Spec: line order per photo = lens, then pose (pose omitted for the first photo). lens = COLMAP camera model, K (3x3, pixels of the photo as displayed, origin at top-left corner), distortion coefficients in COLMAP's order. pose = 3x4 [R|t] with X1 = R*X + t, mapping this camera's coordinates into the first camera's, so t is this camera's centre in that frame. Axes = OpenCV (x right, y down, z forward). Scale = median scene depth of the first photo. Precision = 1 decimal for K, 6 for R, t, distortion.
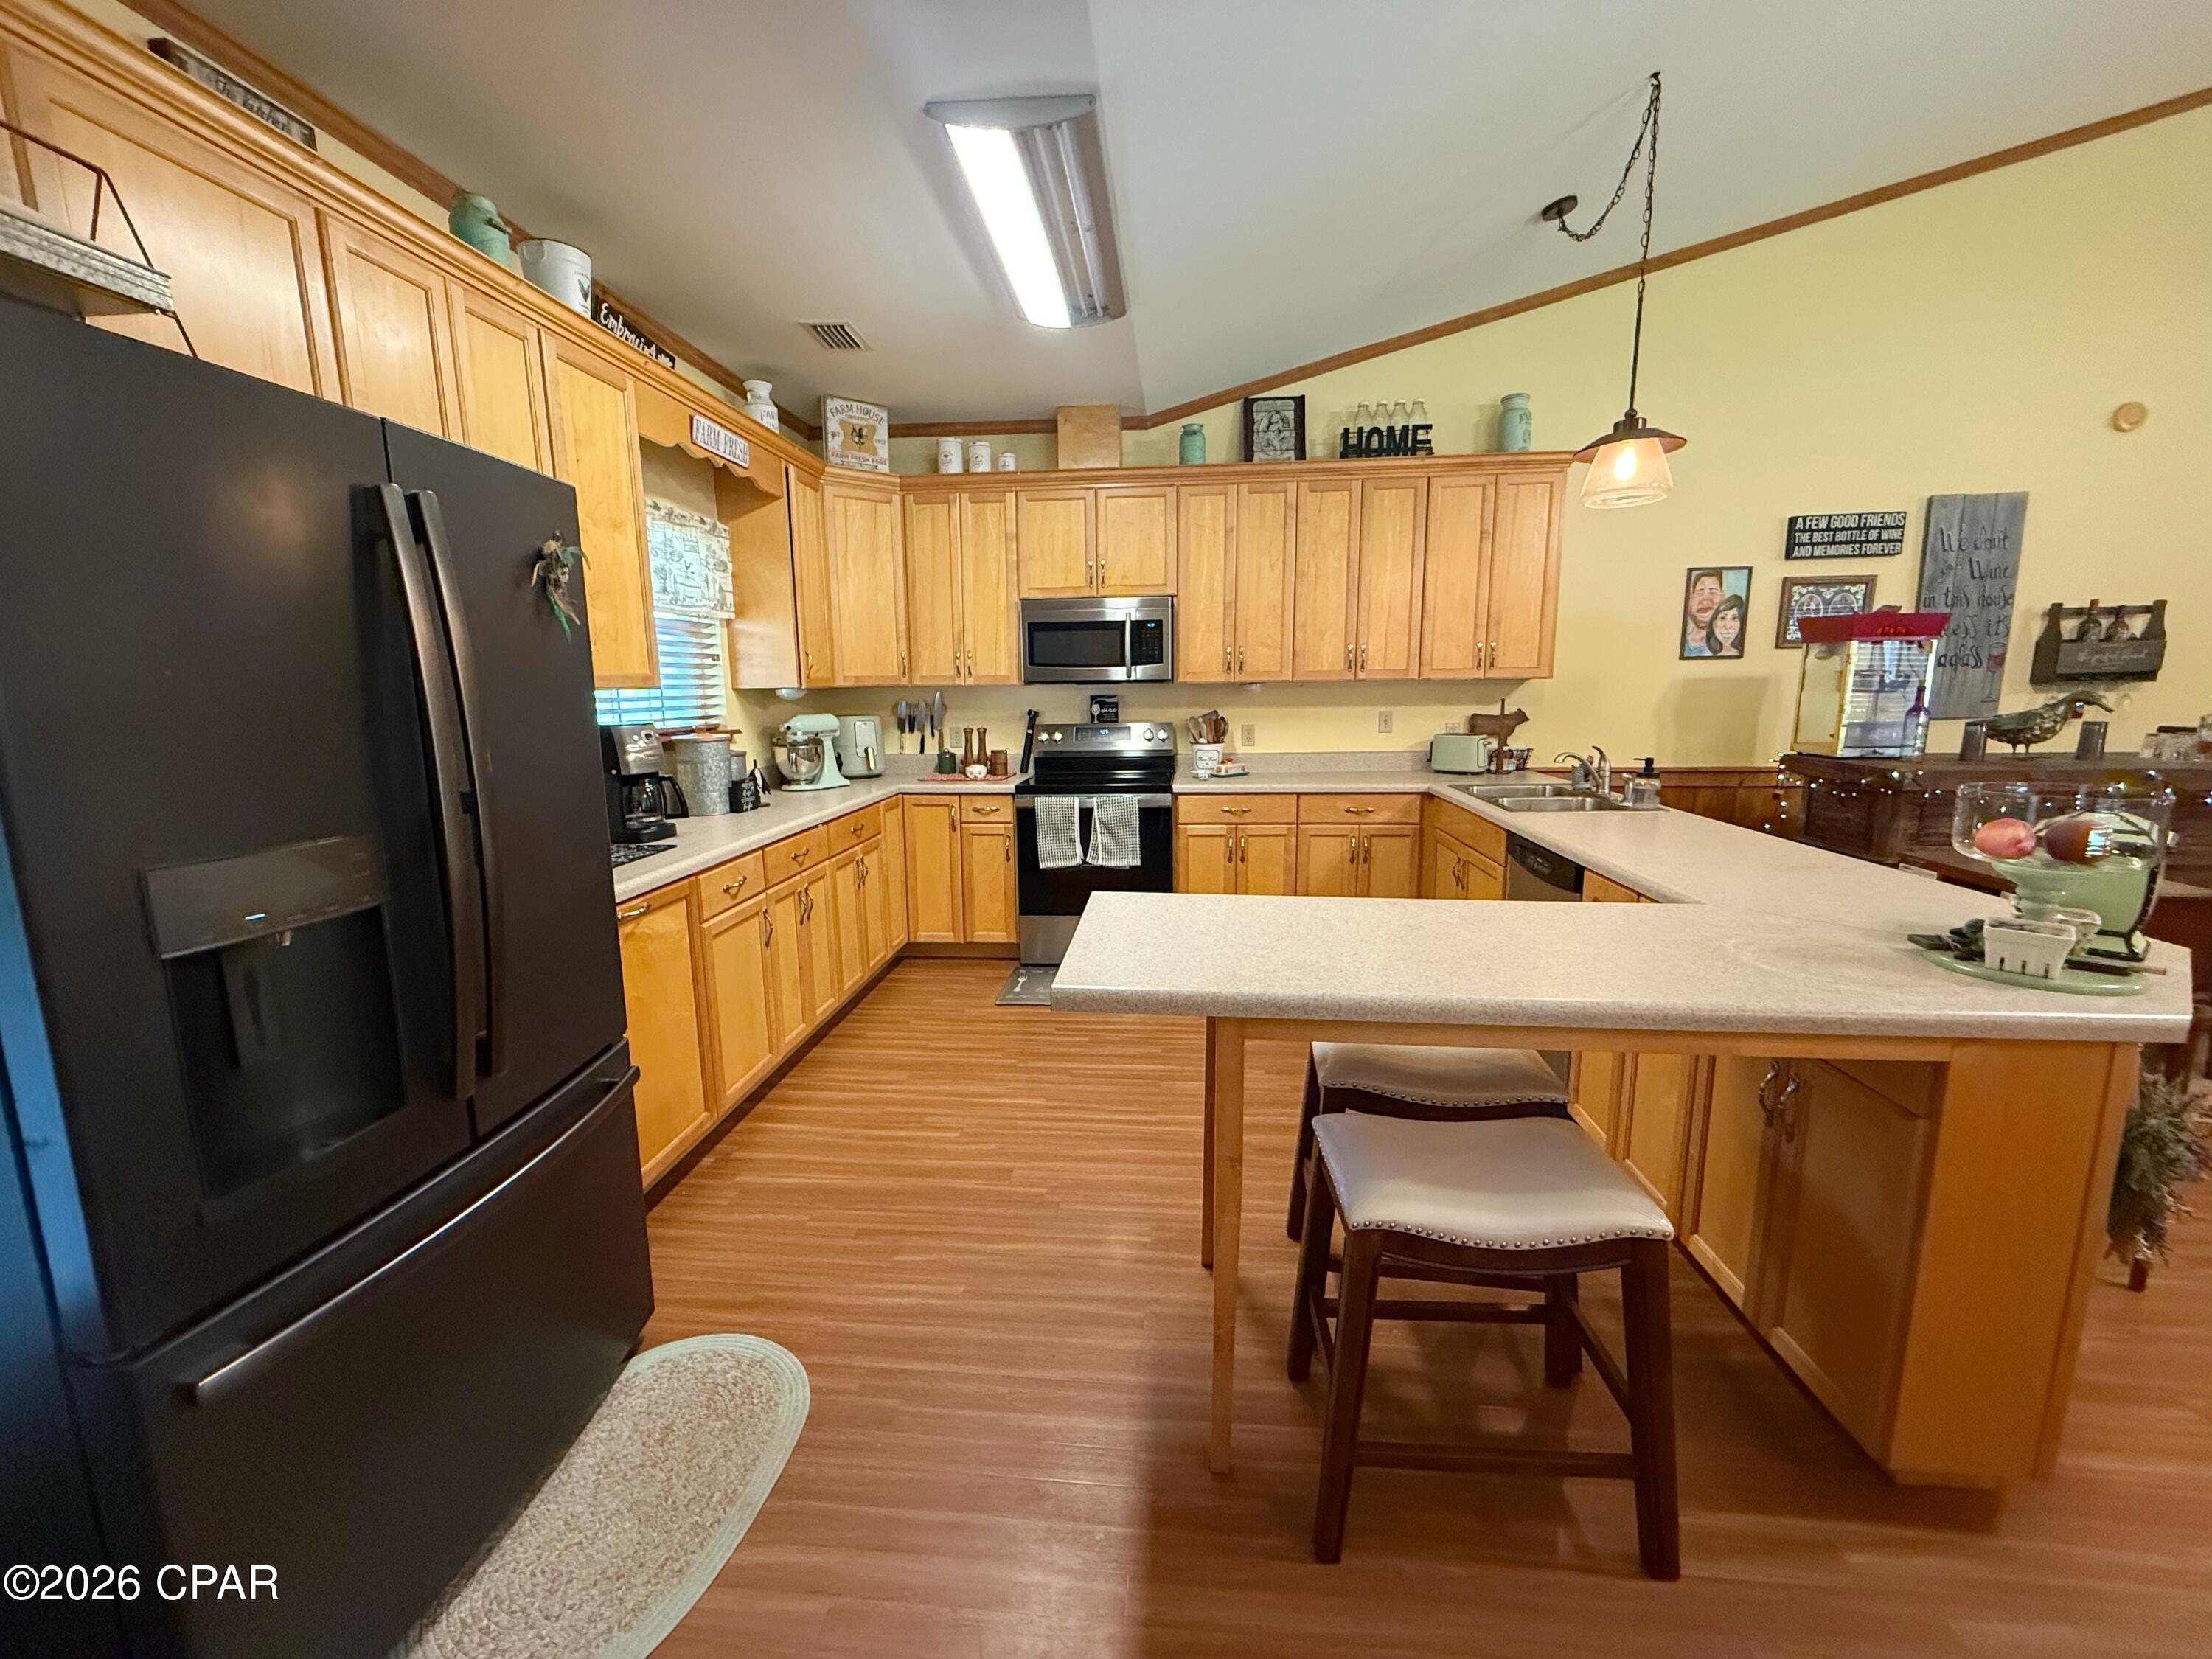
lens RADIAL K [[882.8, 0, 1101.7], [0, 882.8, 828.6], [0, 0, 1]] dist [0.001099, 0.000132]
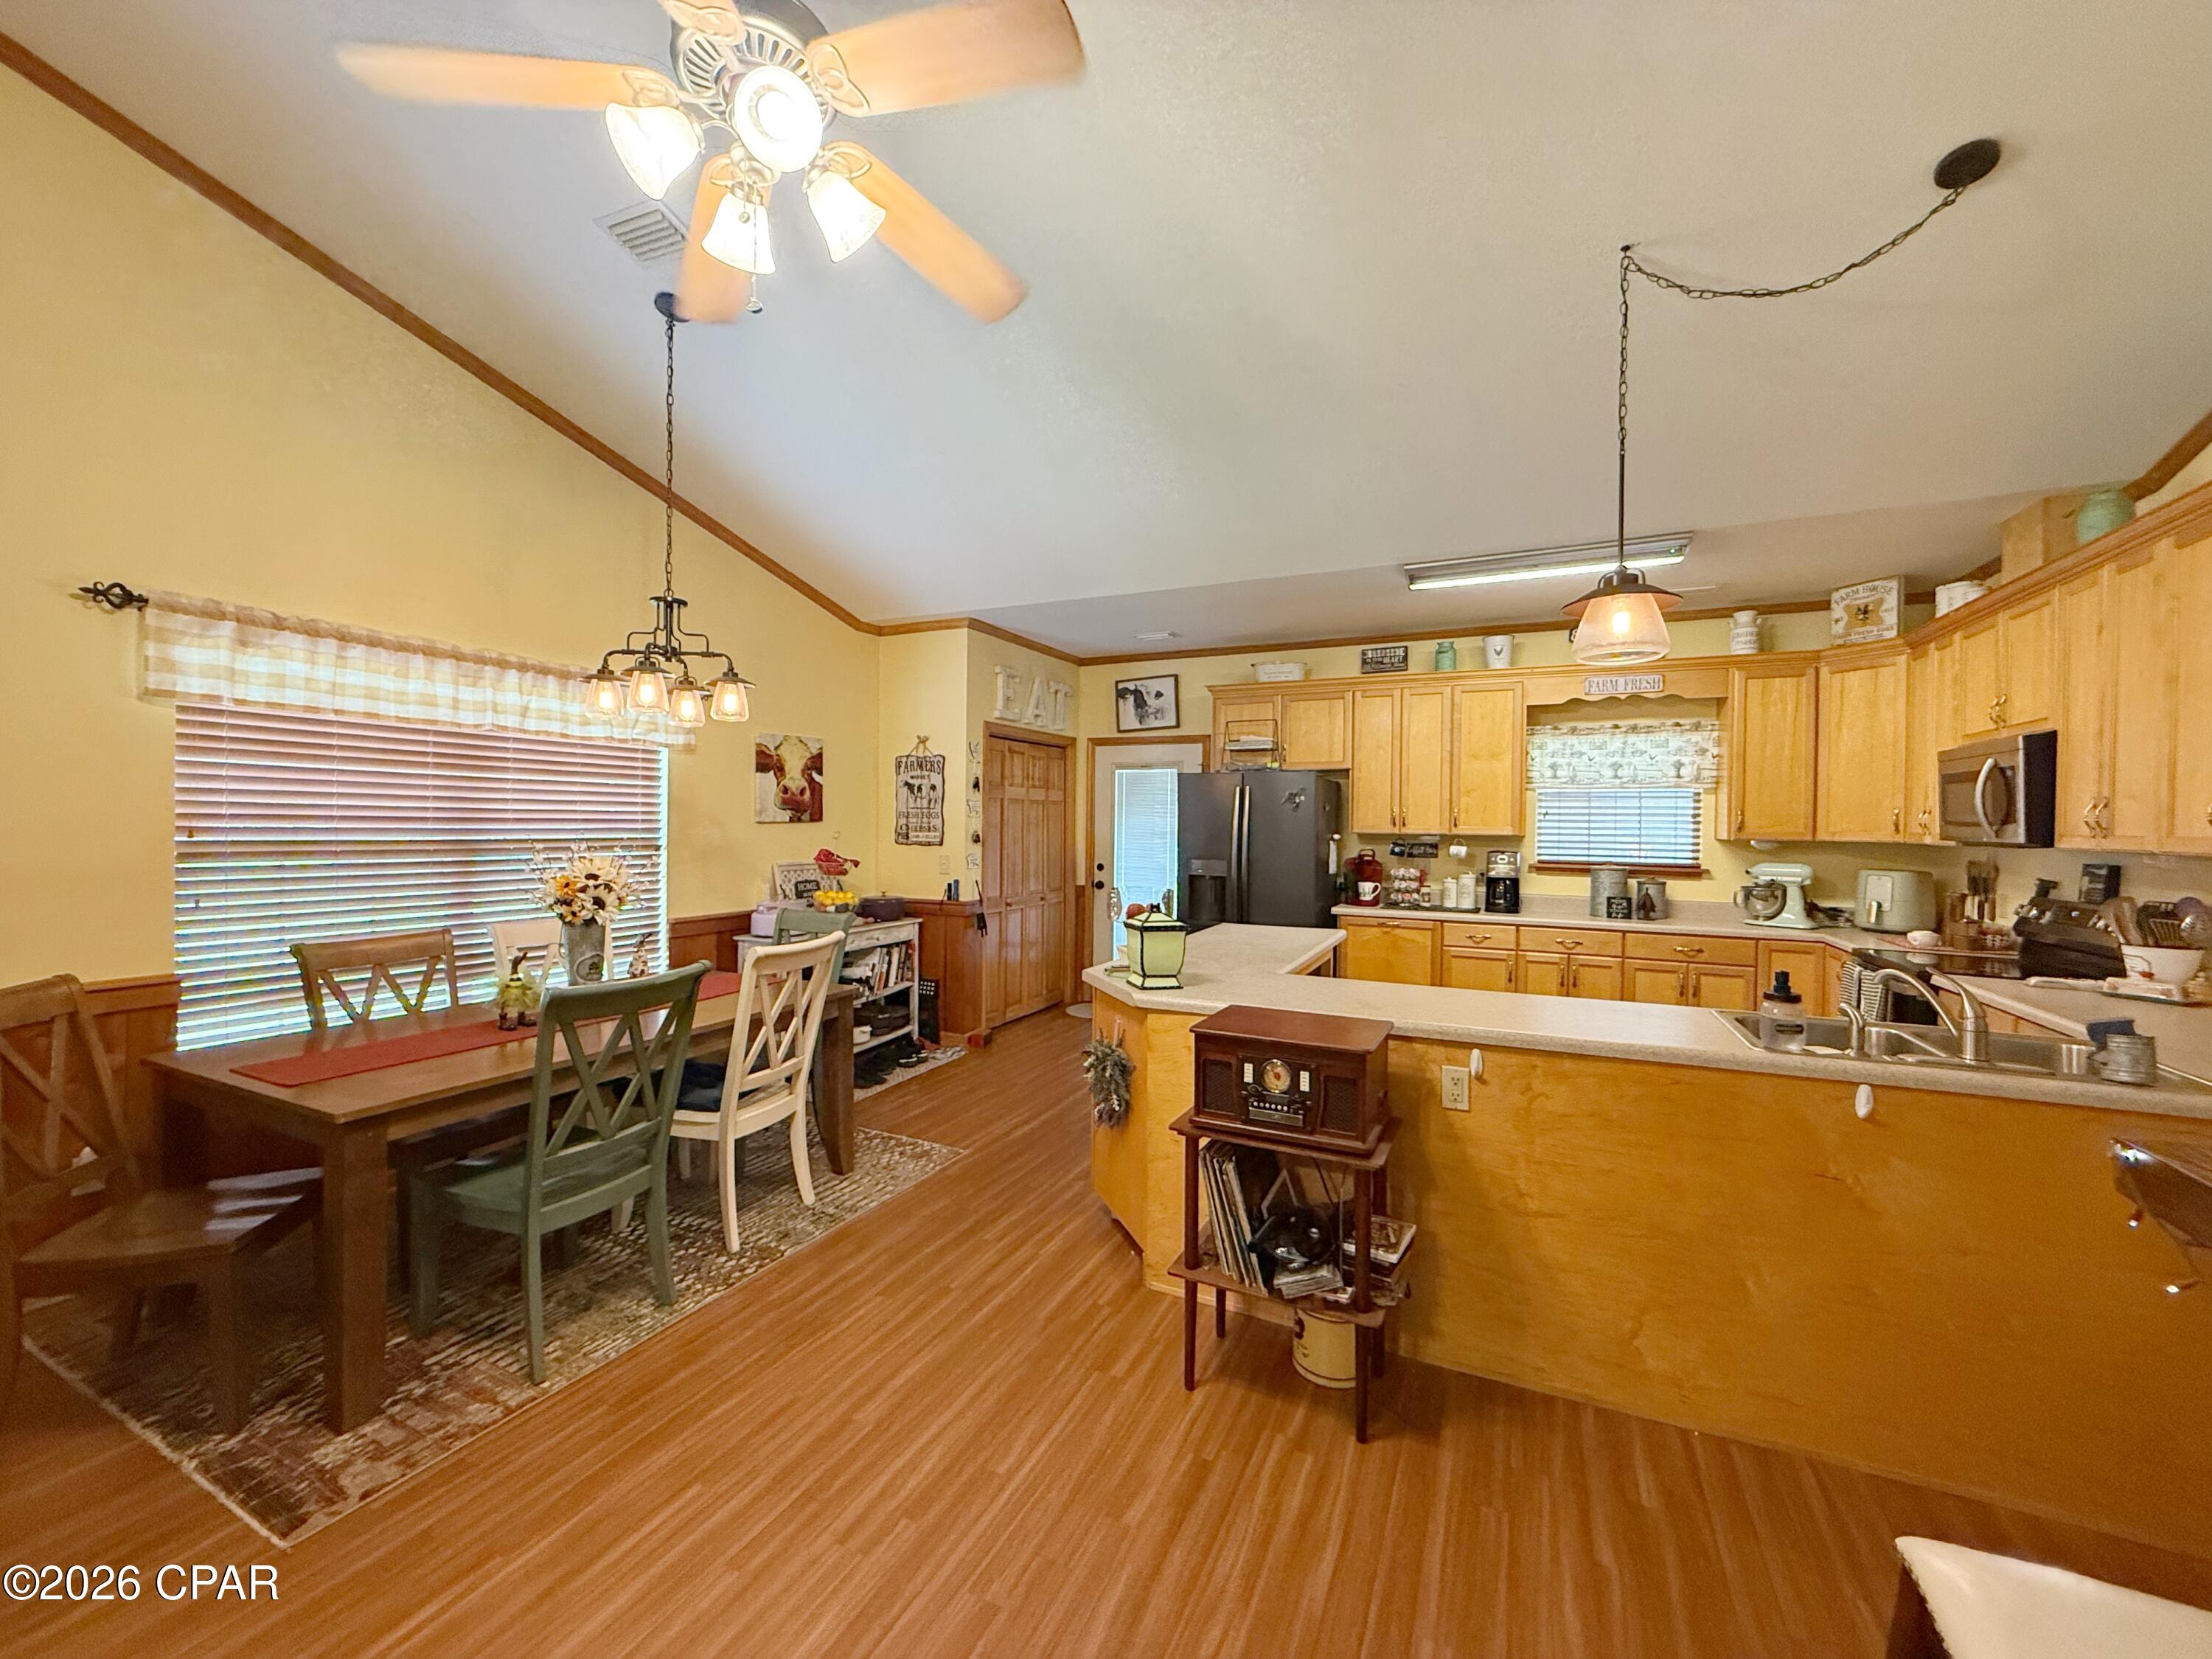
lens RADIAL K [[882.8, 0, 1098.0], [0, 882.8, 831.0], [0, 0, 1]] dist [0.001099, 0.000132]
pose [[-0.348297, 0.018336, -0.937205, 1.079081], [-0.161150, 0.983752, 0.079135, -0.117497], [0.923429, 0.178593, -0.339683, 0.552932]]
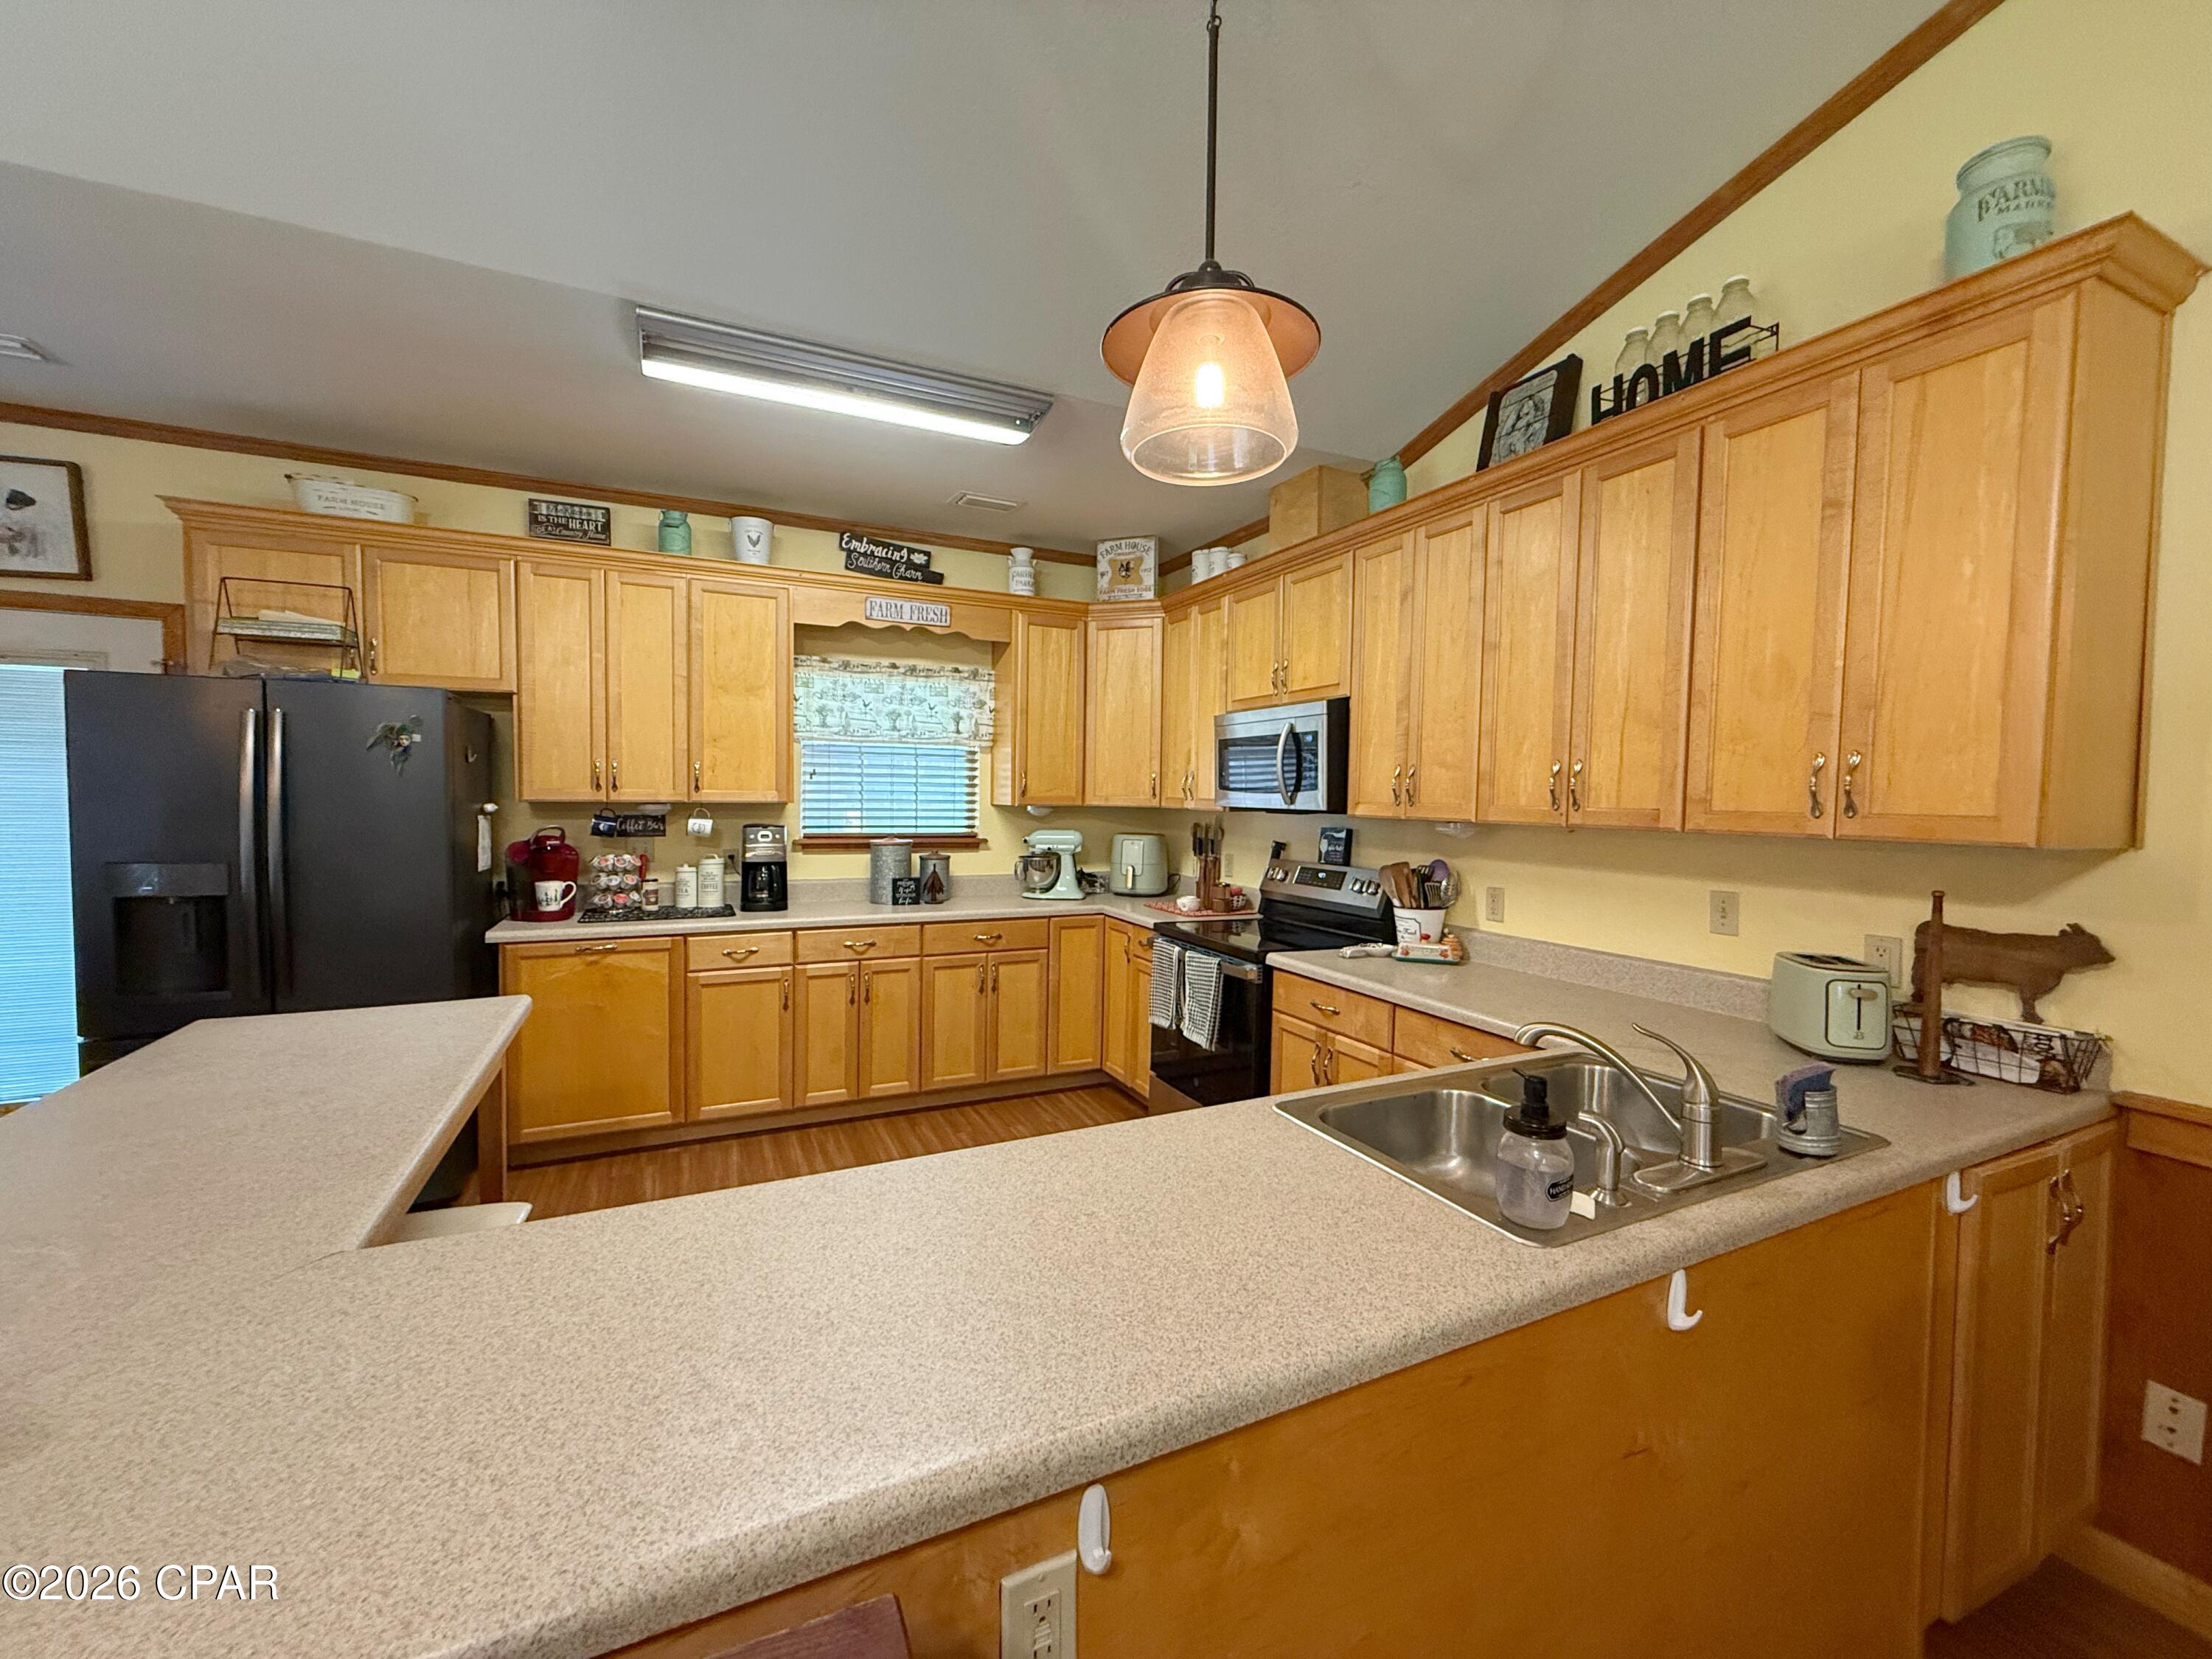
lens RADIAL K [[882.8, 0, 1100.7], [0, 882.8, 829.1], [0, 0, 1]] dist [0.001099, 0.000132]
pose [[0.506193, 0.056571, -0.860563, 0.631079], [-0.162852, 0.986165, -0.030964, -0.105642], [0.846905, 0.155818, 0.508402, 0.494706]]
